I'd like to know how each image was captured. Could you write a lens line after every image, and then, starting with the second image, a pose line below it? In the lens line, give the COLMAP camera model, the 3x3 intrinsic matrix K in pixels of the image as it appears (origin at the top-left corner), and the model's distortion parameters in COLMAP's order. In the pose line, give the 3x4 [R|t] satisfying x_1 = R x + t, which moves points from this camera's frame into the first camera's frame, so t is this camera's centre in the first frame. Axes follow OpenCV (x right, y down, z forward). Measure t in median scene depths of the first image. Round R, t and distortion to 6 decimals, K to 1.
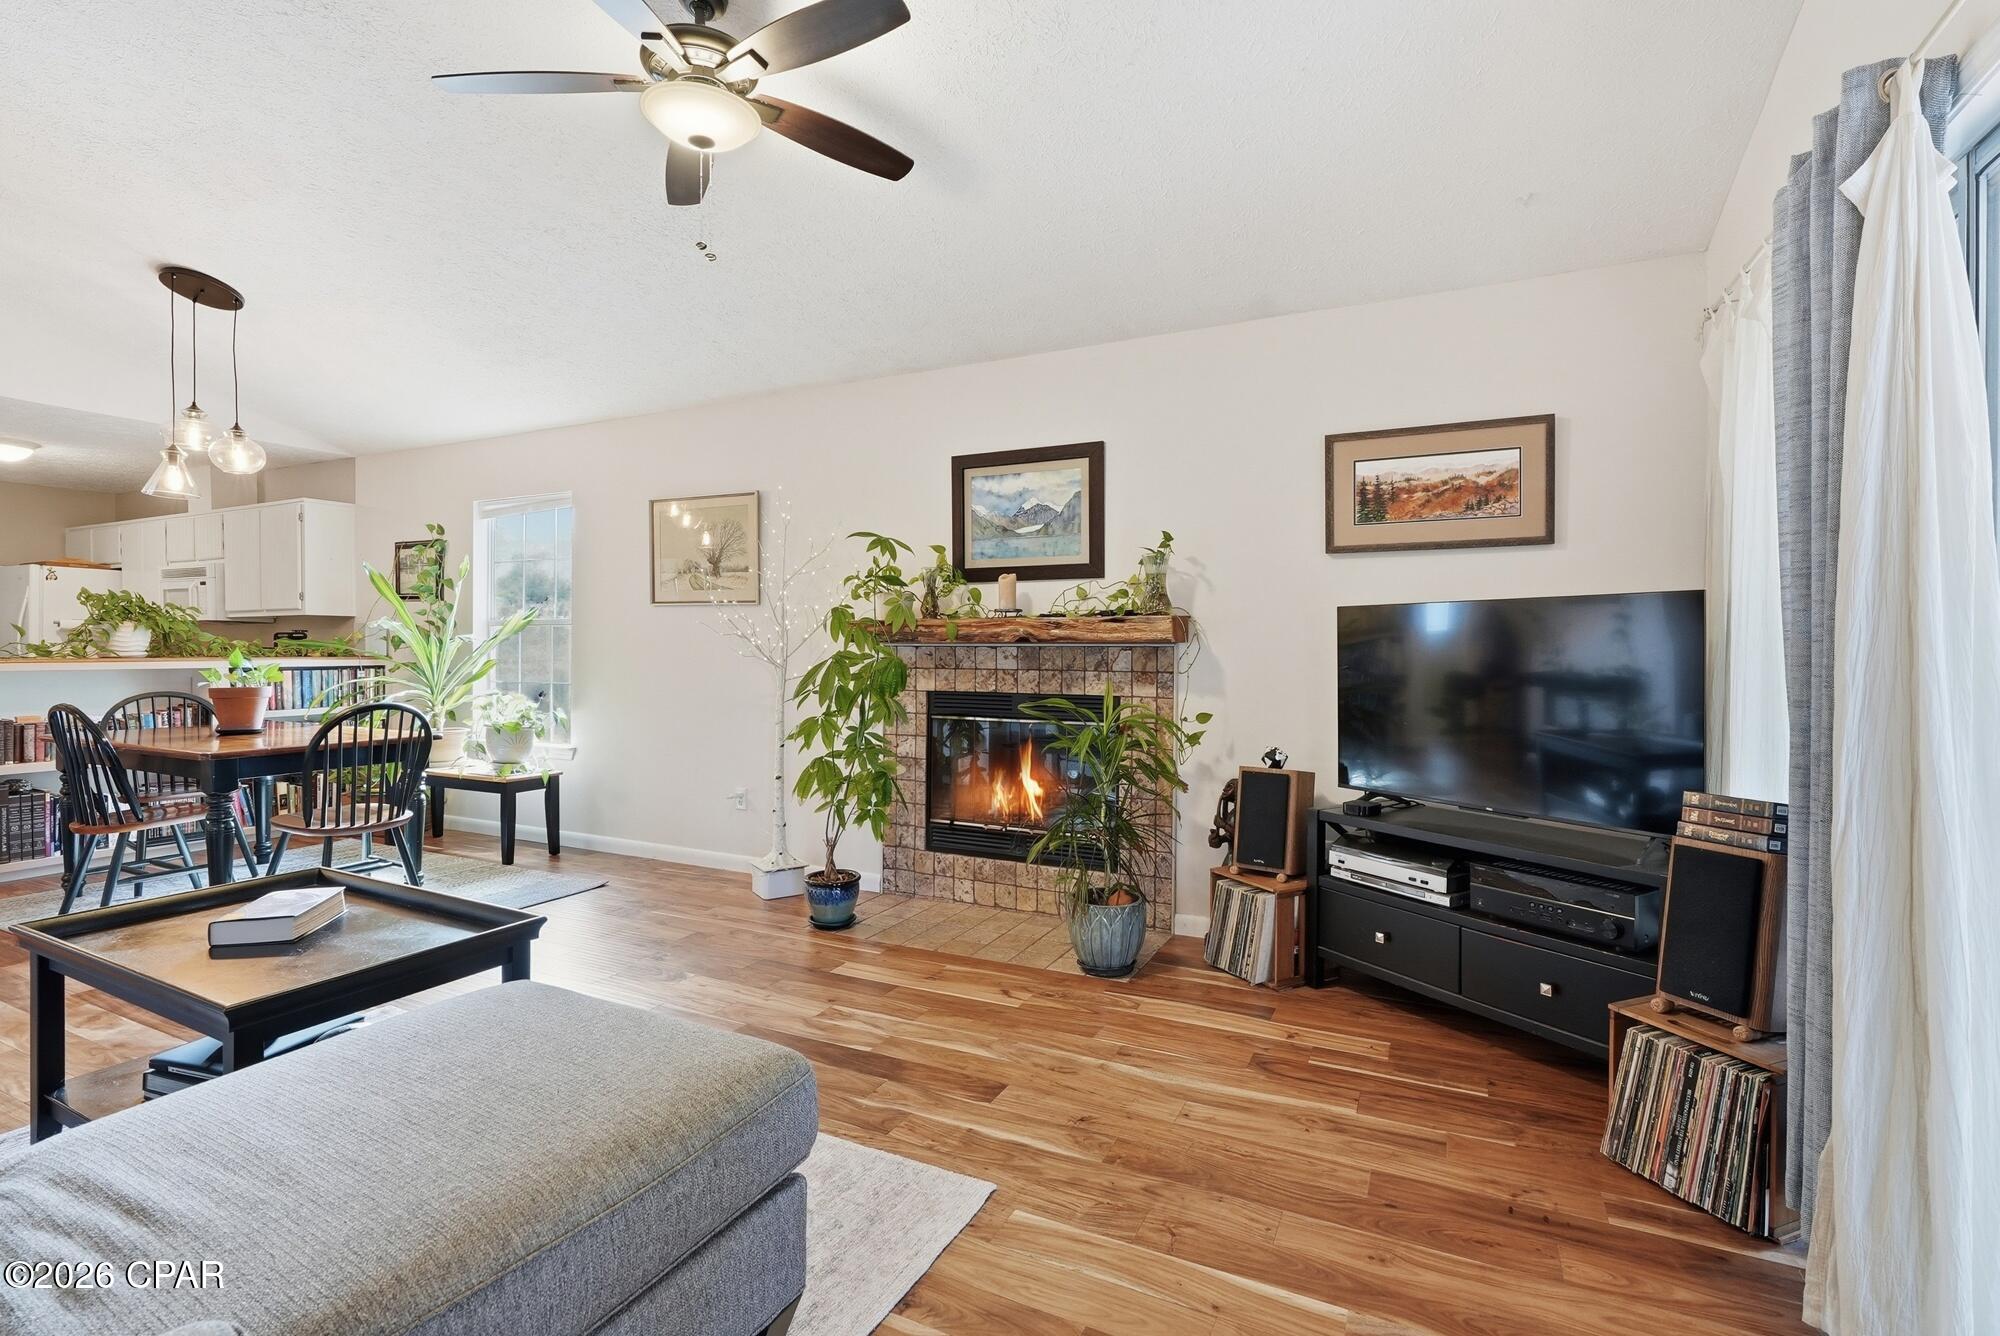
lens RADIAL K [[923.5, 0, 1011.7], [0, 923.5, 665.7], [0, 0, 1]] dist [0.000067, -0.000107]
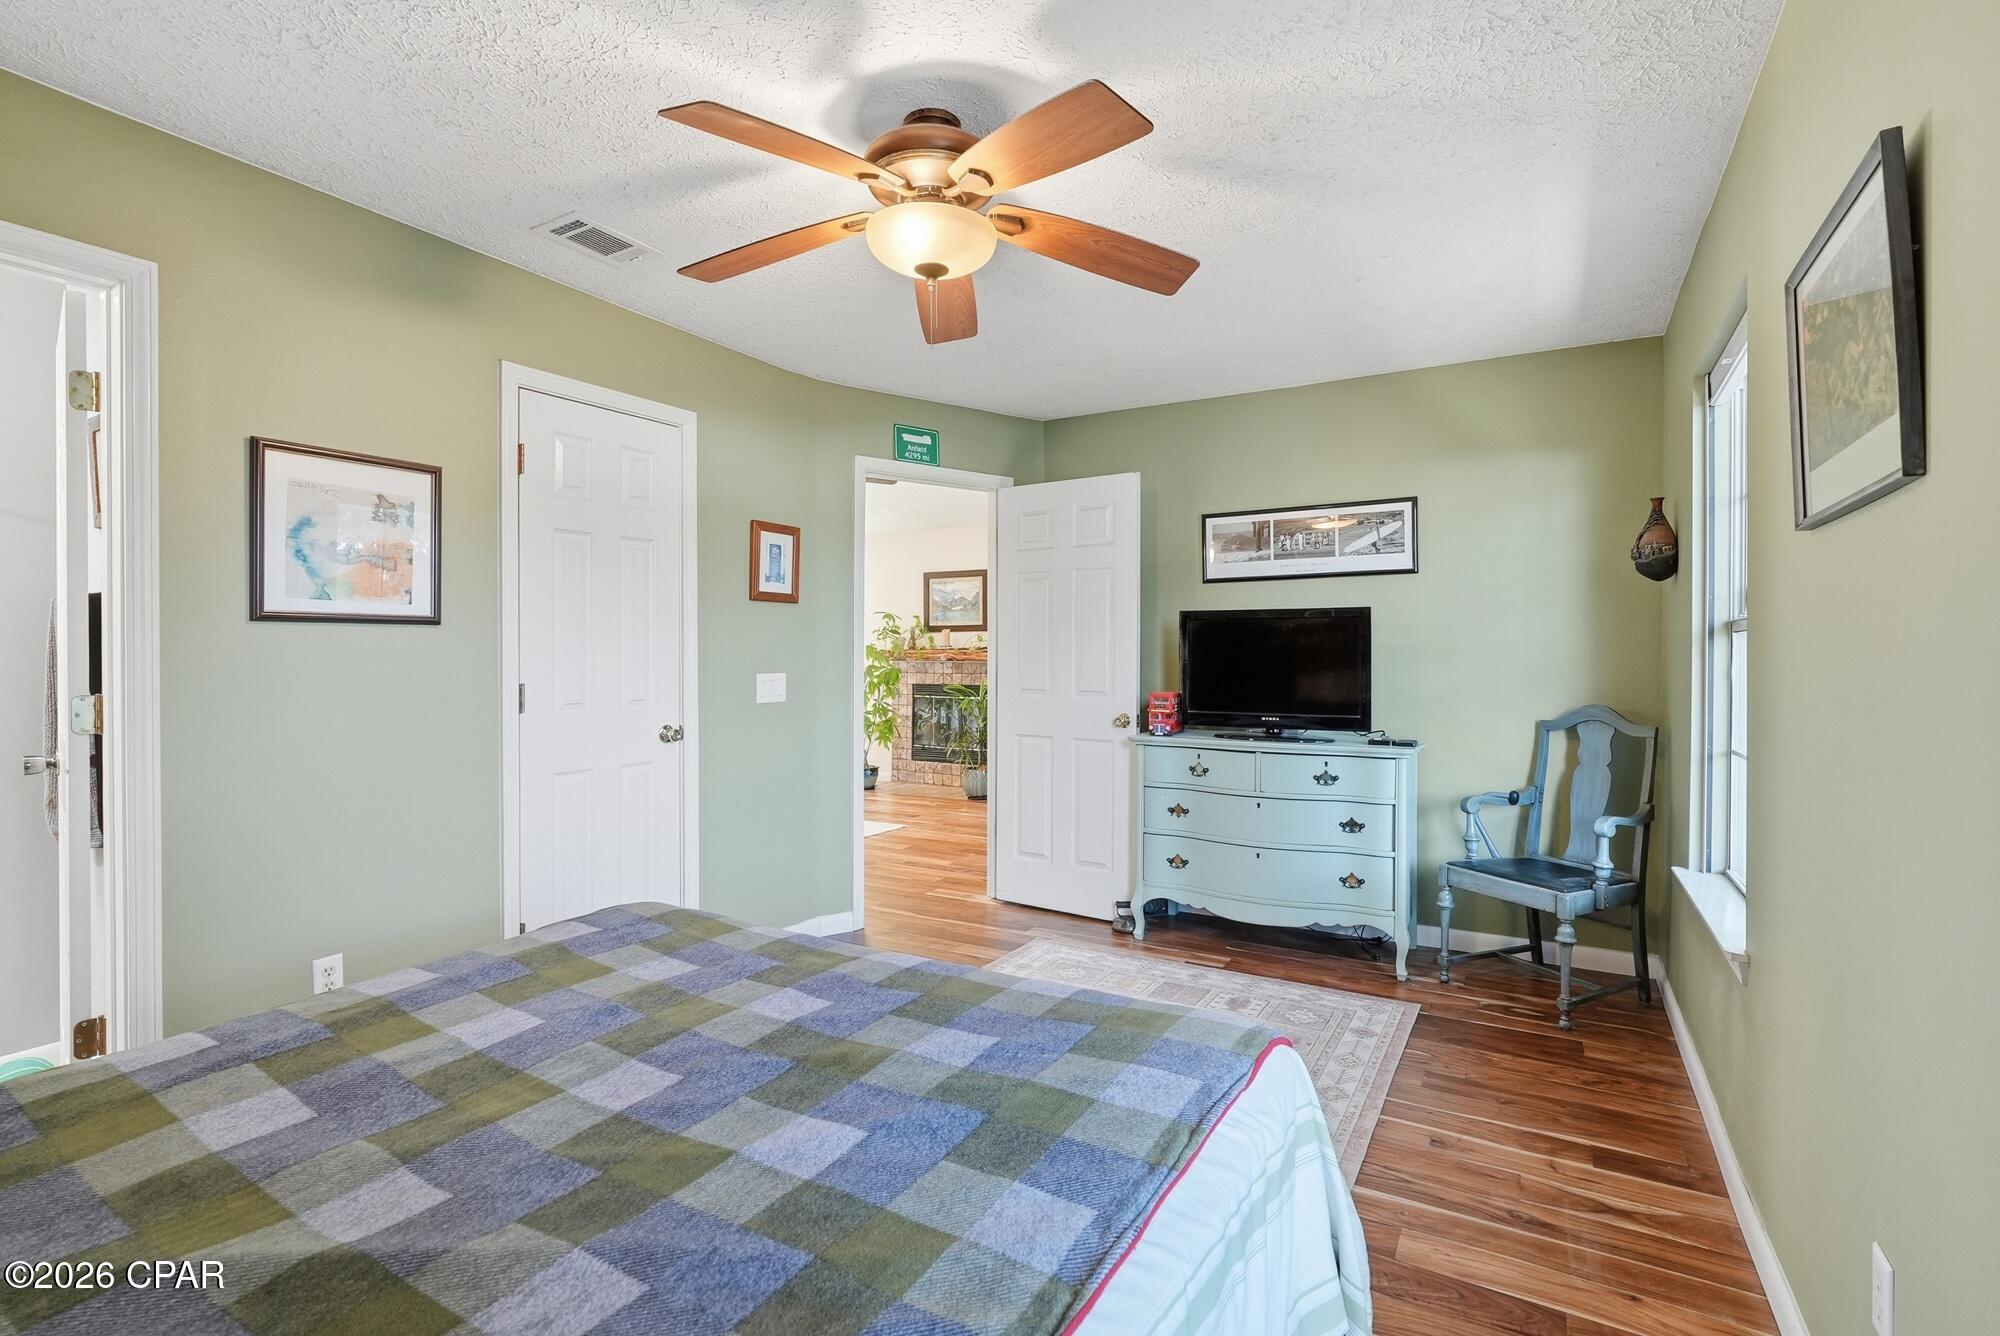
lens RADIAL K [[923.5, 0, 998.1], [0, 923.5, 653.2], [0, 0, 1]] dist [0.000067, -0.000107]
pose [[0.996861, -0.003131, -0.079115, 0.280778], [0.001133, 0.999680, -0.025289, 0.012106], [0.079169, 0.025120, 0.996545, -1.124026]]
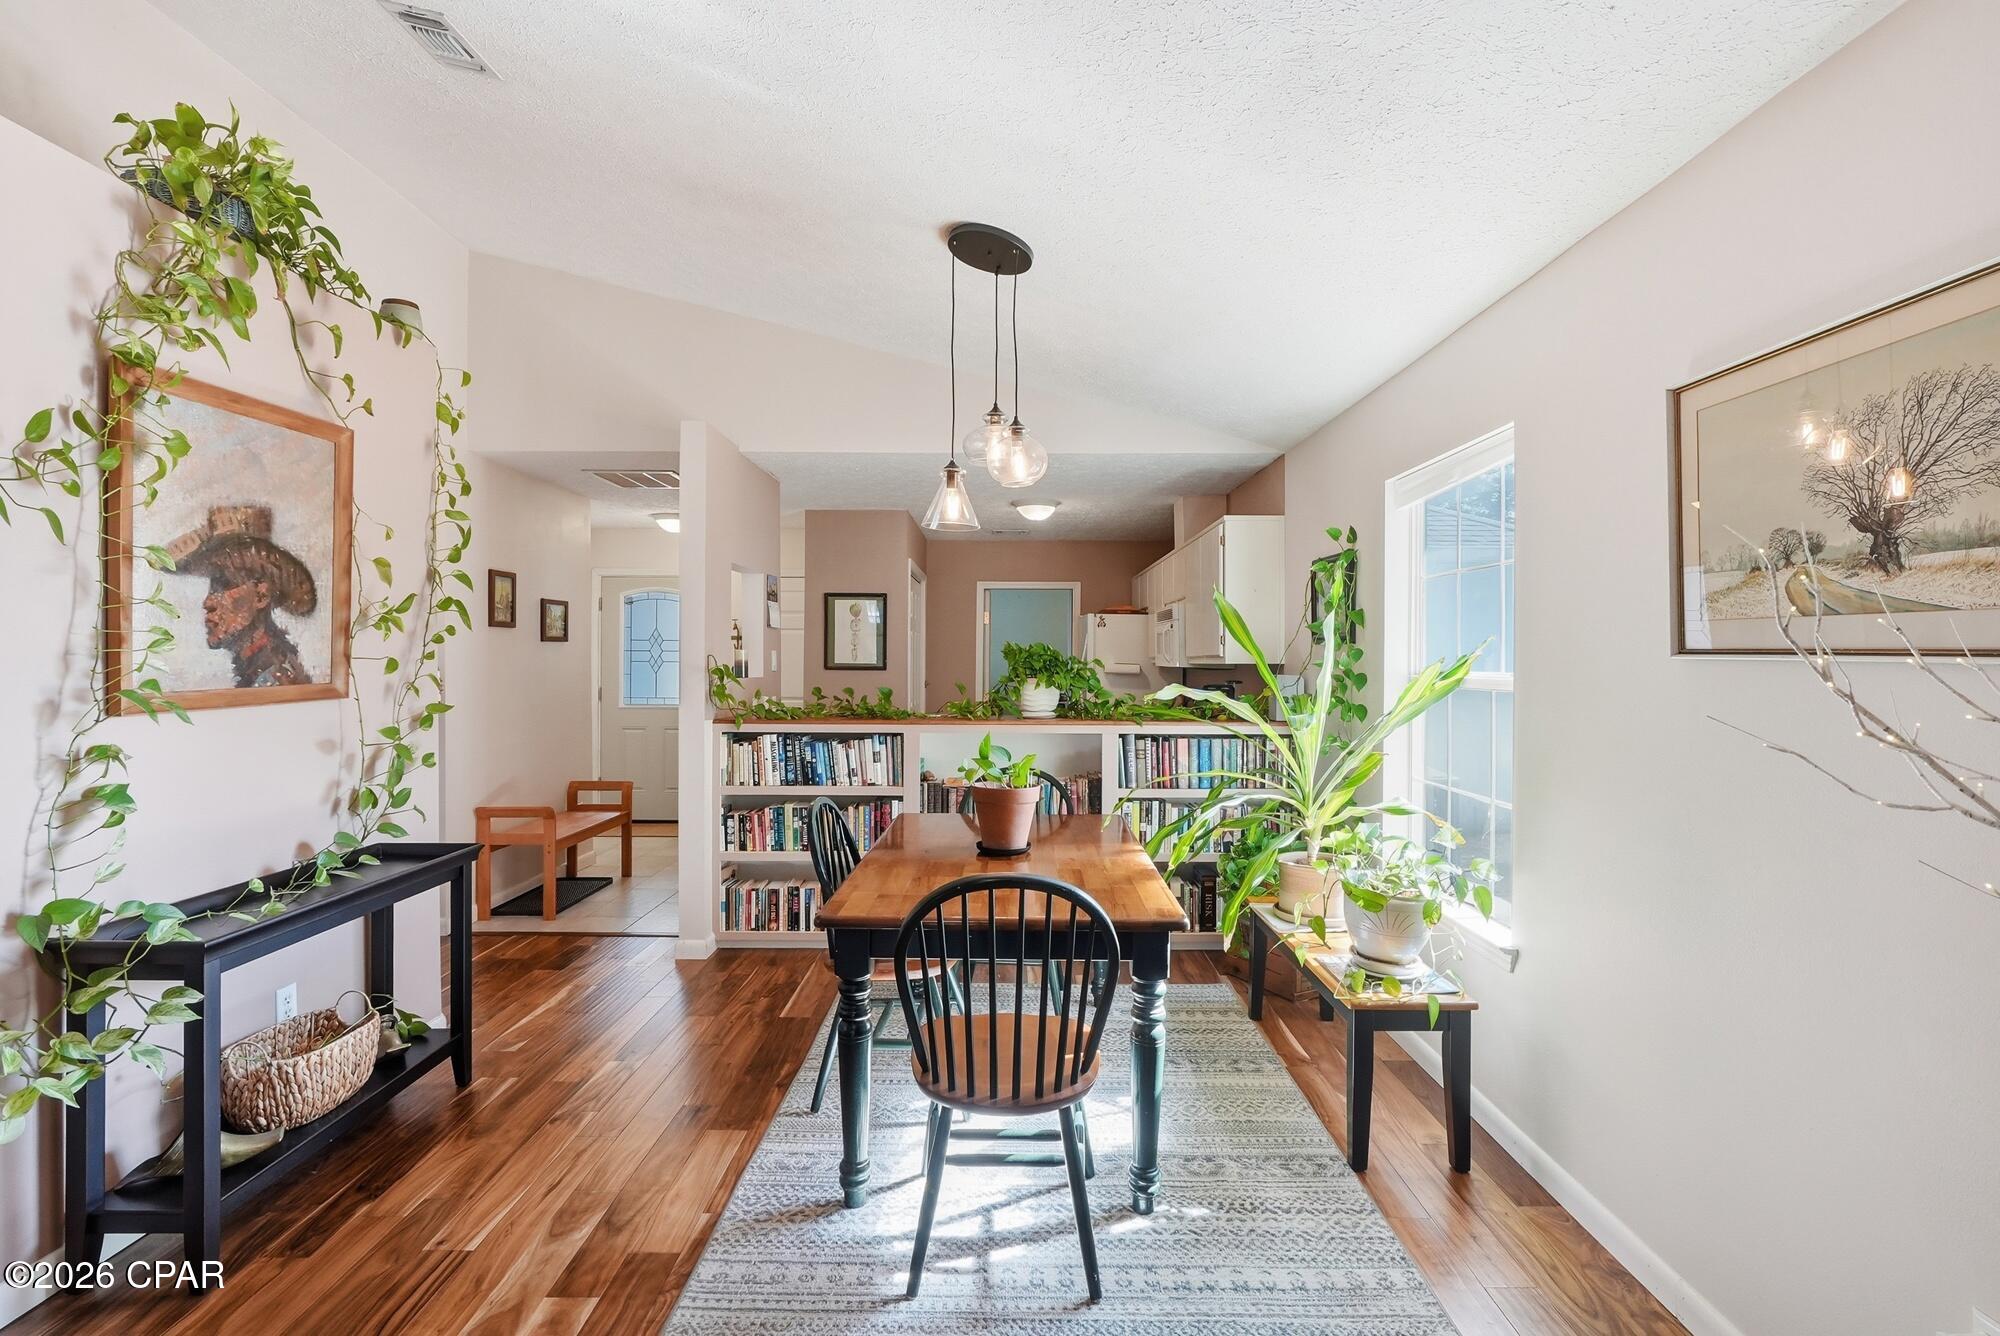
lens RADIAL K [[923.5, 0, 1010.3], [0, 923.5, 651.2], [0, 0, 1]] dist [0.000067, -0.000107]
pose [[0.438106, -0.008004, -0.898888, -0.198650], [-0.020317, 0.999617, -0.018804, -0.067907], [0.898694, 0.026501, 0.437775, 0.704611]]
